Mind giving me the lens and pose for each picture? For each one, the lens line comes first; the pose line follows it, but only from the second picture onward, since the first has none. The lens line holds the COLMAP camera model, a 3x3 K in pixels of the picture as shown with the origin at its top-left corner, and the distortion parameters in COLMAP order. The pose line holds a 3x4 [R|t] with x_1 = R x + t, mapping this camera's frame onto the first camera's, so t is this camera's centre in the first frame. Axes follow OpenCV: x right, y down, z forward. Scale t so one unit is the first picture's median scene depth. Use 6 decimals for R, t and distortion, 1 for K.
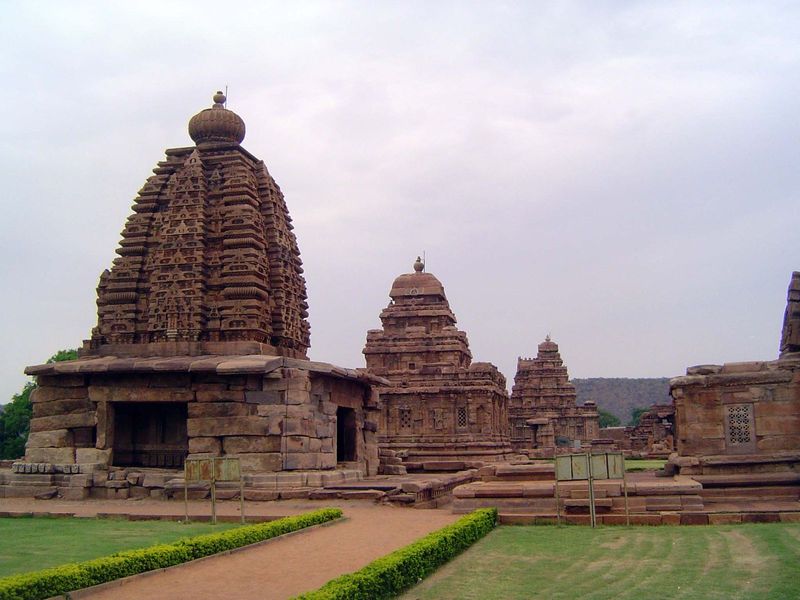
lens RADIAL K [[911.8, 0, 400.0], [0, 911.8, 300.0], [0, 0, 1]] dist [-0.108692, -0.063380]
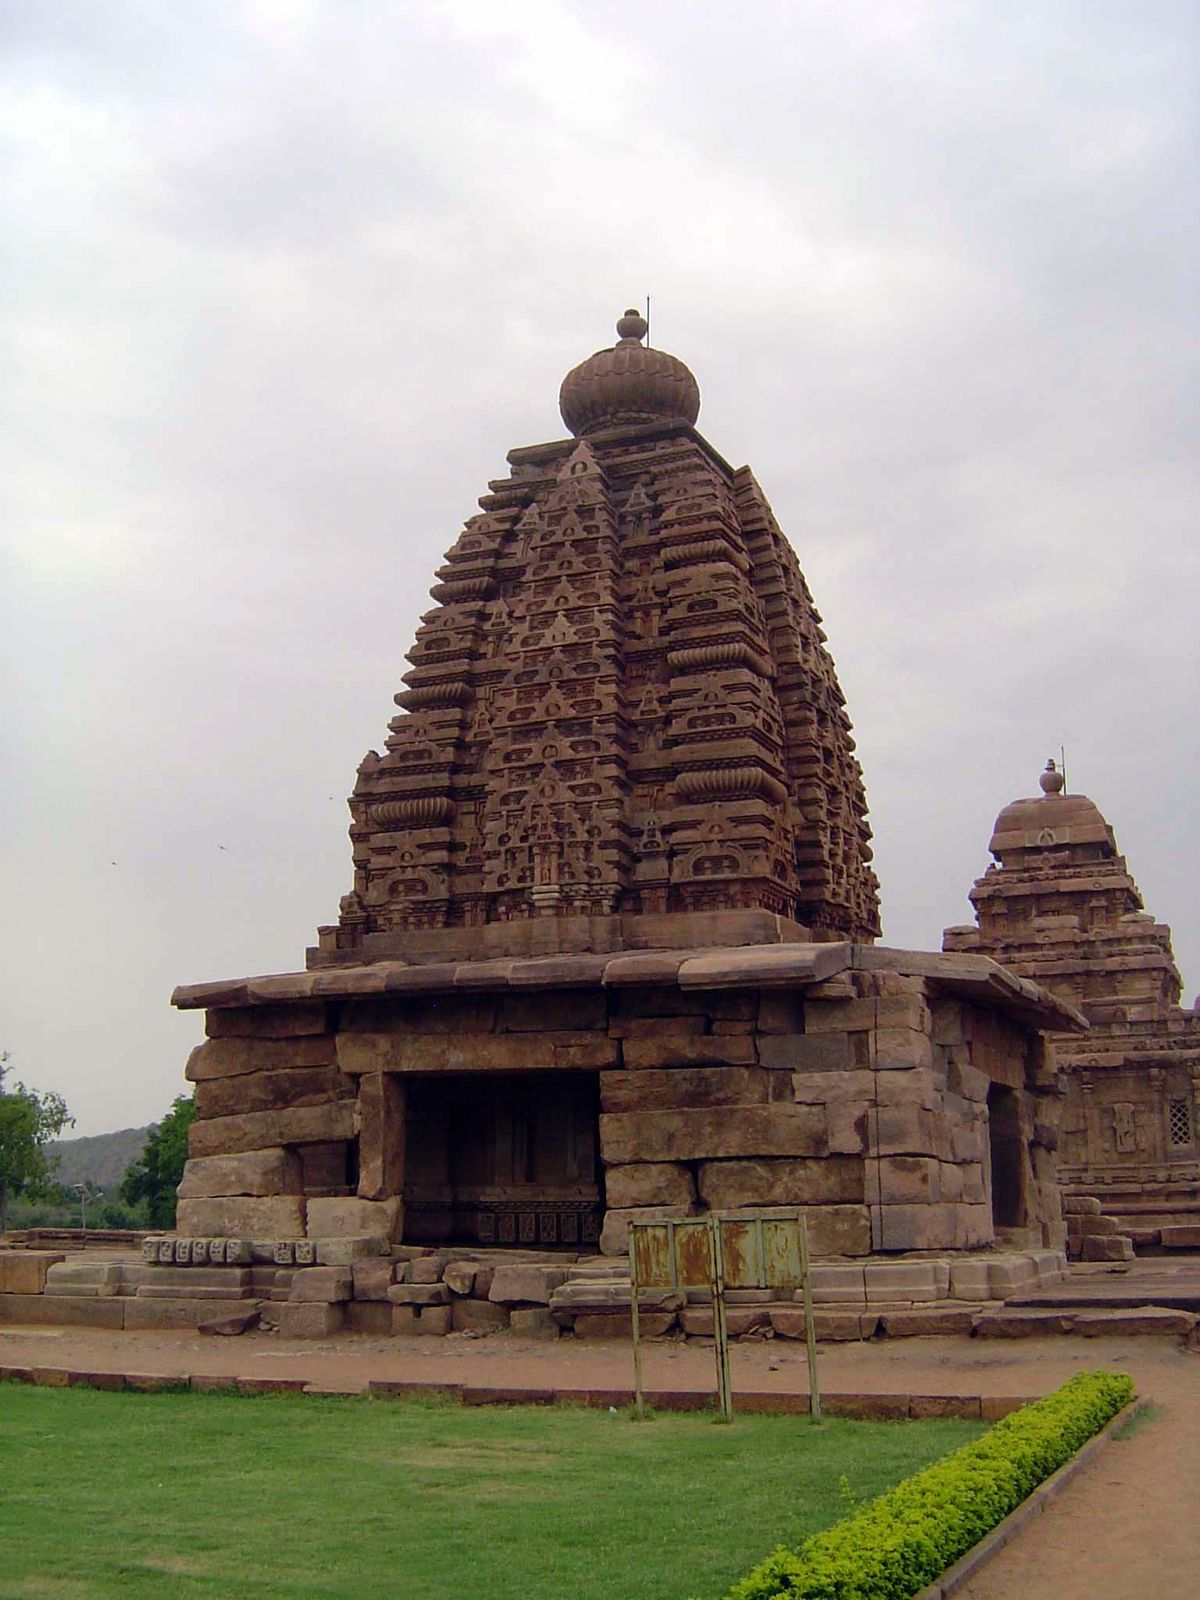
lens RADIAL K [[1823.6, 0, 600.0], [0, 1823.6, 800.0], [0, 0, 1]] dist [-0.108692, -0.063380]
pose [[0.983246, -0.039446, -0.177967, -0.086925], [0.028984, 0.997716, -0.061009, 0.042959], [0.179967, 0.054828, 0.982143, 0.233676]]
